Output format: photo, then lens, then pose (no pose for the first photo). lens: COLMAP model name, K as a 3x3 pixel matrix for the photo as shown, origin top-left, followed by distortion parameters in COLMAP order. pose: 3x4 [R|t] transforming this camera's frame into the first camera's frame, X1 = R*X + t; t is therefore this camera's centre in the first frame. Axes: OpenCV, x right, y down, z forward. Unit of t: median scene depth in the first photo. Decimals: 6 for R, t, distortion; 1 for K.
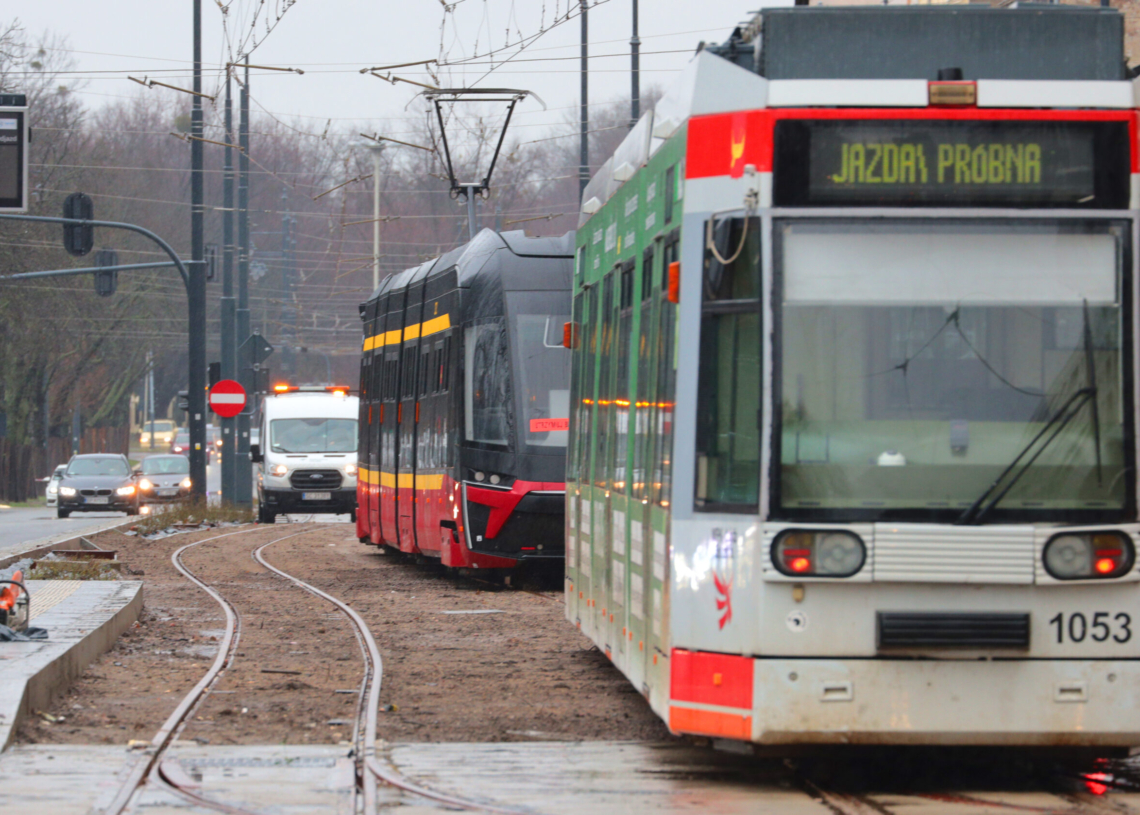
lens RADIAL K [[7689.9, 0, 571.6], [0, 7689.9, 412.2], [0, 0, 1]] dist [-0.443444, 0.000000]
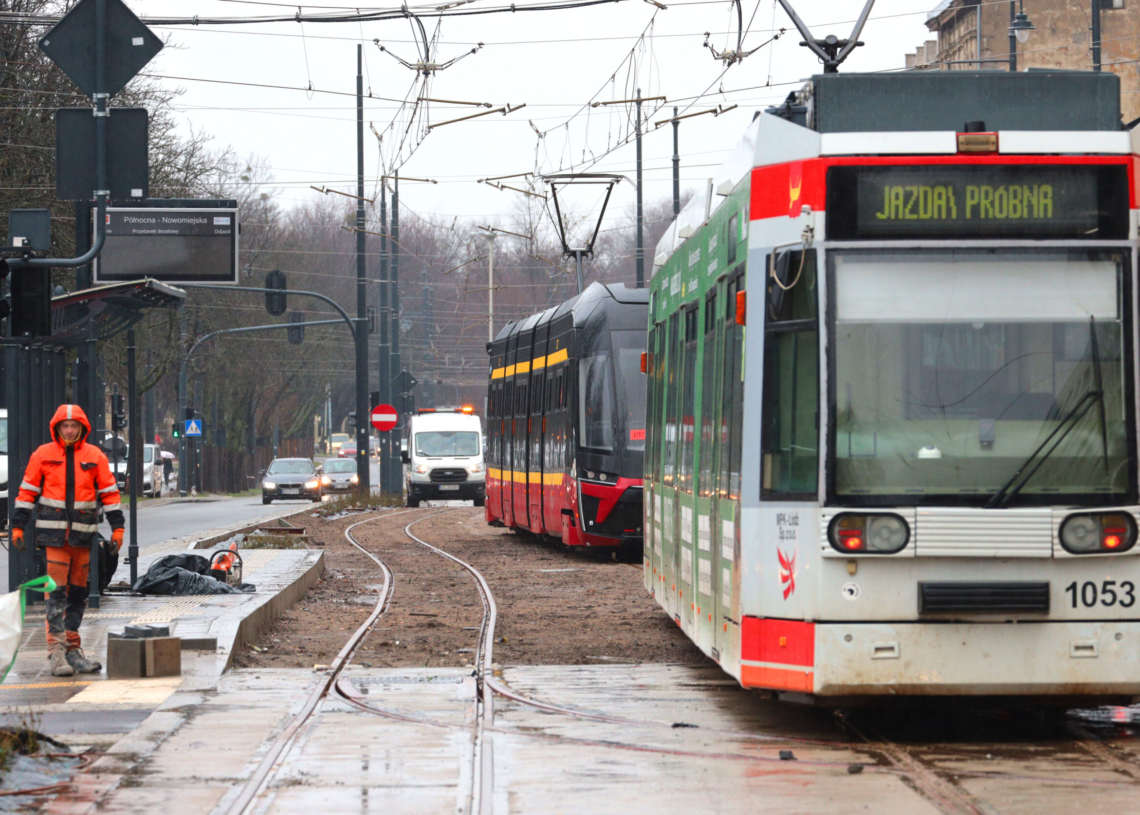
lens RADIAL K [[6632.8, 0, 562.5], [0, 6632.8, 398.0], [0, 0, 1]] dist [-1.431798, 0.000000]
pose [[0.999872, -0.006348, -0.014715, 0.004998], [0.006312, 0.999977, -0.002447, -0.002152], [0.014730, 0.002354, 0.999889, -0.191867]]
